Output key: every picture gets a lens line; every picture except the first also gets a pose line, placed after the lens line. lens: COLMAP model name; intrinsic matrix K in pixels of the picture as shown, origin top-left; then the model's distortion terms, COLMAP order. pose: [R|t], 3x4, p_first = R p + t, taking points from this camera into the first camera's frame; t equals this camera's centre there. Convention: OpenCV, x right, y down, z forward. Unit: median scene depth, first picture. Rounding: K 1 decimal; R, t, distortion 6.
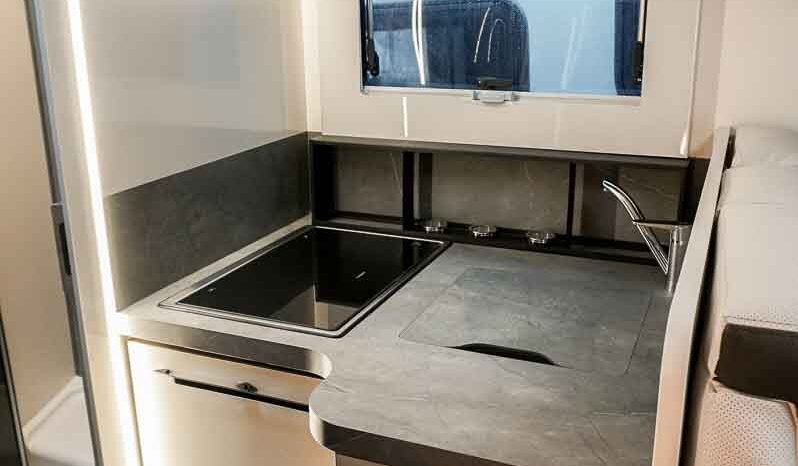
lens RADIAL K [[769.2, 0, 399.0], [0, 769.2, 233.0], [0, 0, 1]] dist [-0.067364, 0.006645]
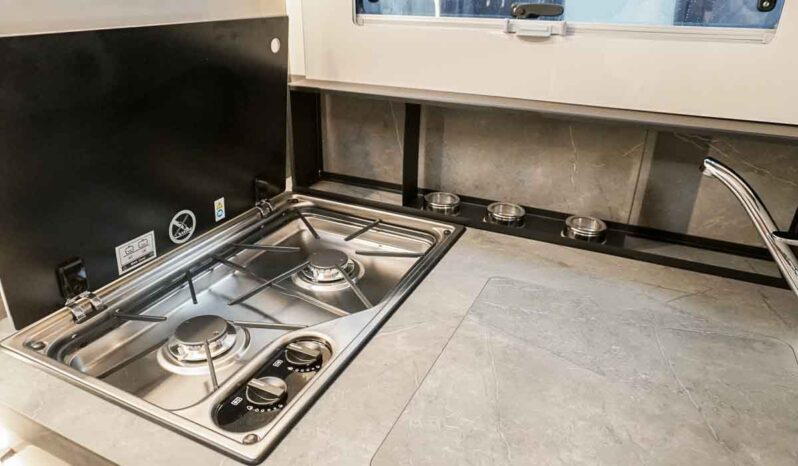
lens RADIAL K [[541.8, 0, 385.7], [0, 541.8, 212.5], [0, 0, 1]] dist [-0.001941, 0.000264]
pose [[0.998099, 0.038468, -0.048155, 0.015738], [-0.033247, 0.993927, 0.104894, -0.056200], [0.051898, -0.103094, 0.993317, 0.467544]]
